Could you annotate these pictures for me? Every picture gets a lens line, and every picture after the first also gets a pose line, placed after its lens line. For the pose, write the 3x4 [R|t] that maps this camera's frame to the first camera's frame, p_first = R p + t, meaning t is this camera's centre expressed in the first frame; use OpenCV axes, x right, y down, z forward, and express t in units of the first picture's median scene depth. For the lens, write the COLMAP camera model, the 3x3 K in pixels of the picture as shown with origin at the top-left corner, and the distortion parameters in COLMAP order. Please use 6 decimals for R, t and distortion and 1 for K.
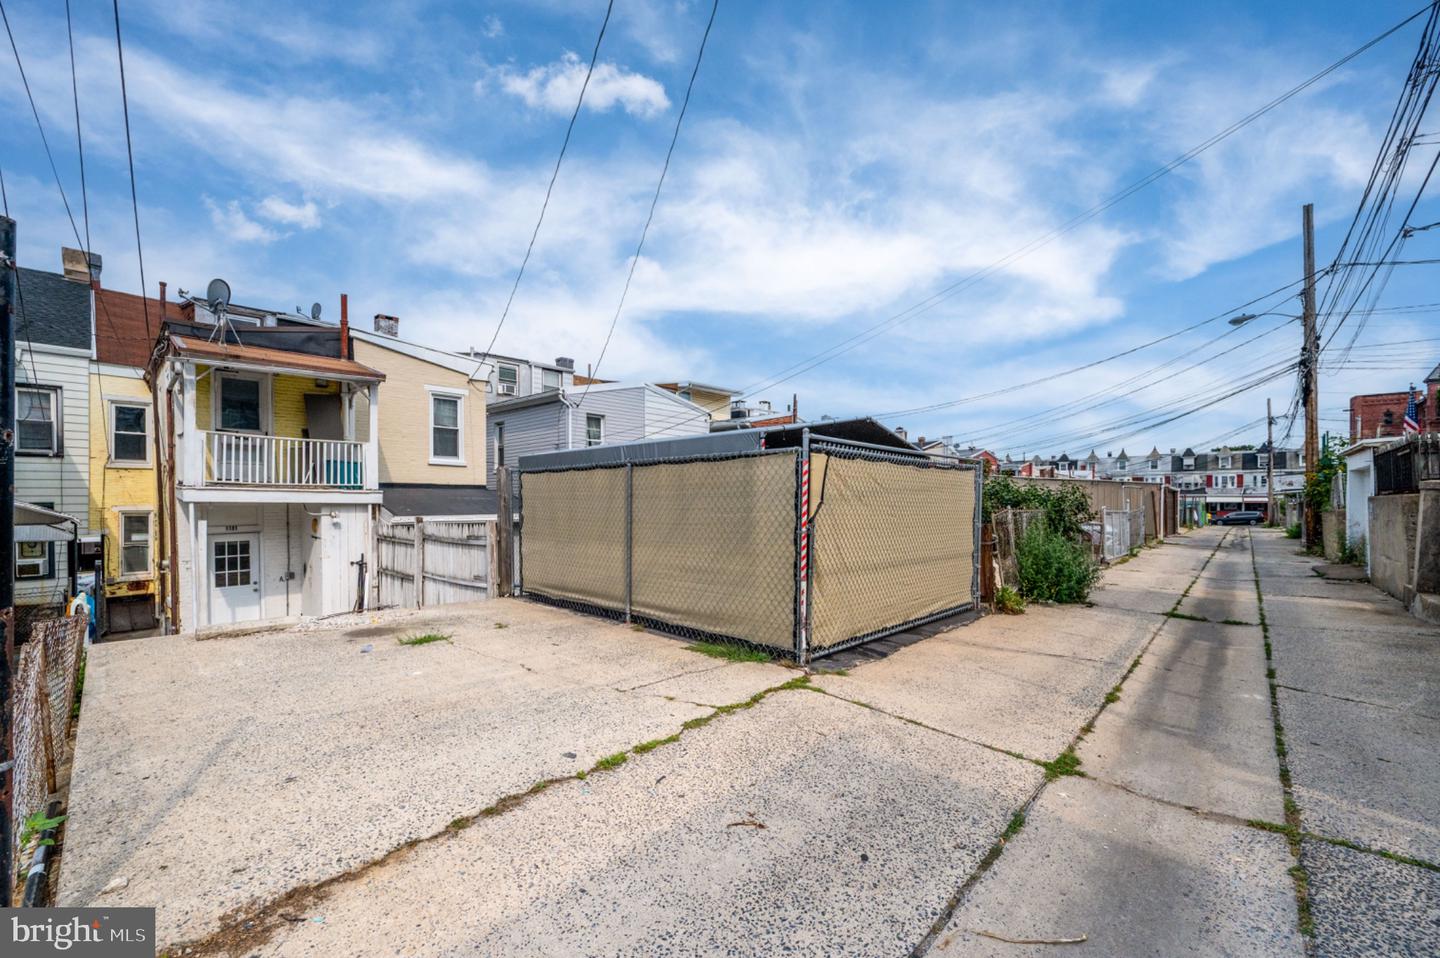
lens RADIAL K [[567.7, 0, 720.8], [0, 567.7, 492.1], [0, 0, 1]] dist [-0.000224, -0.000202]
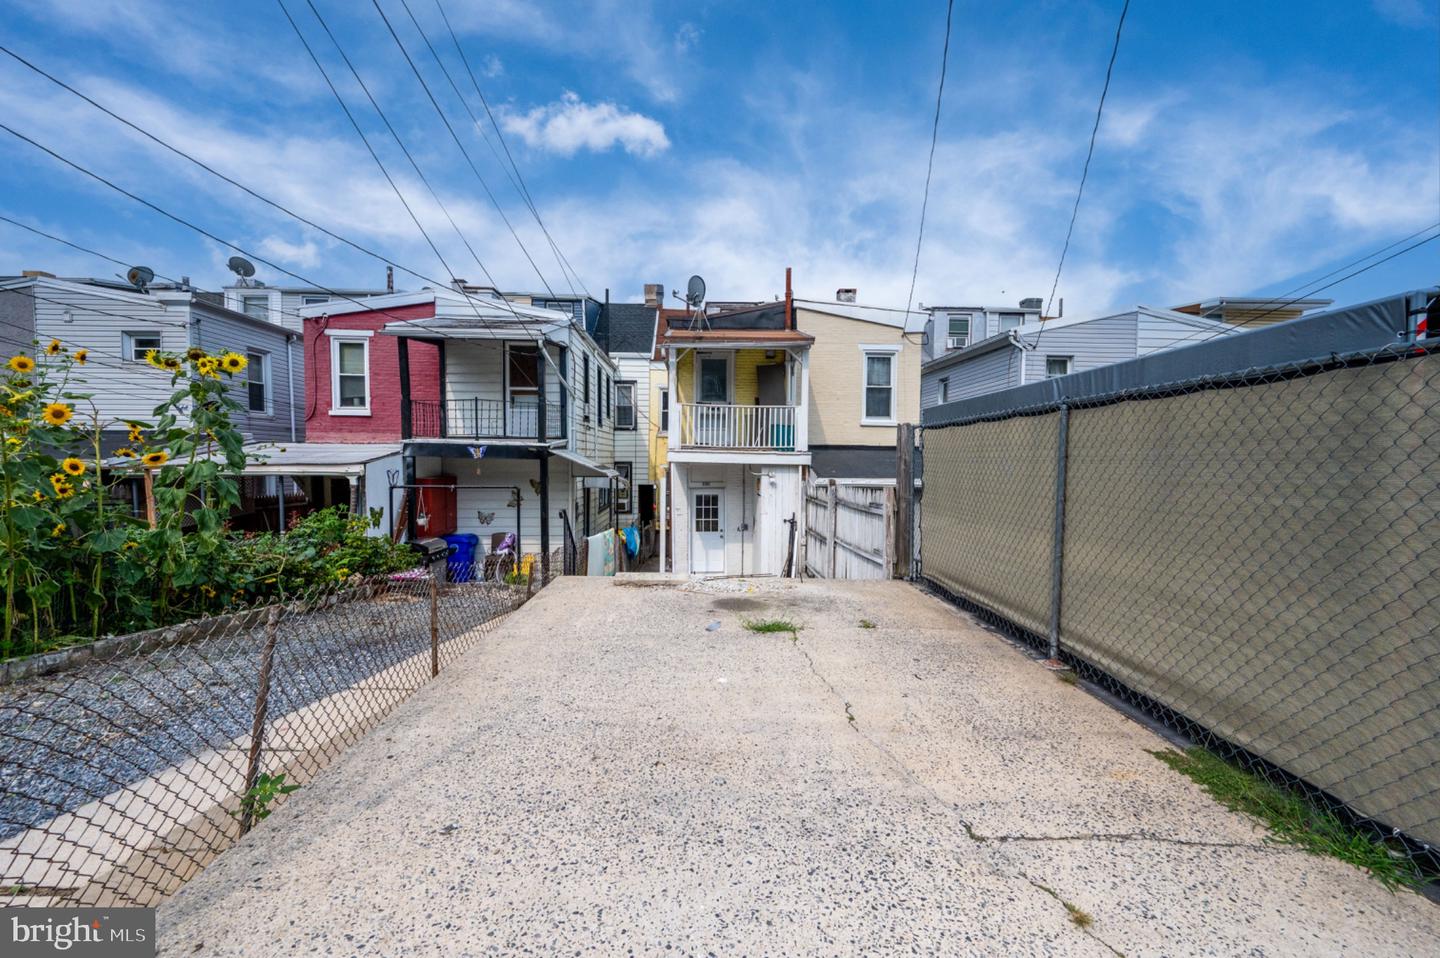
lens RADIAL K [[567.7, 0, 717.9], [0, 567.7, 482.6], [0, 0, 1]] dist [-0.000224, -0.000202]
pose [[0.712551, 0.033431, -0.700824, 0.003928], [0.001756, 0.998776, 0.049429, 0.001836], [0.701618, -0.036451, 0.711620, 0.217076]]
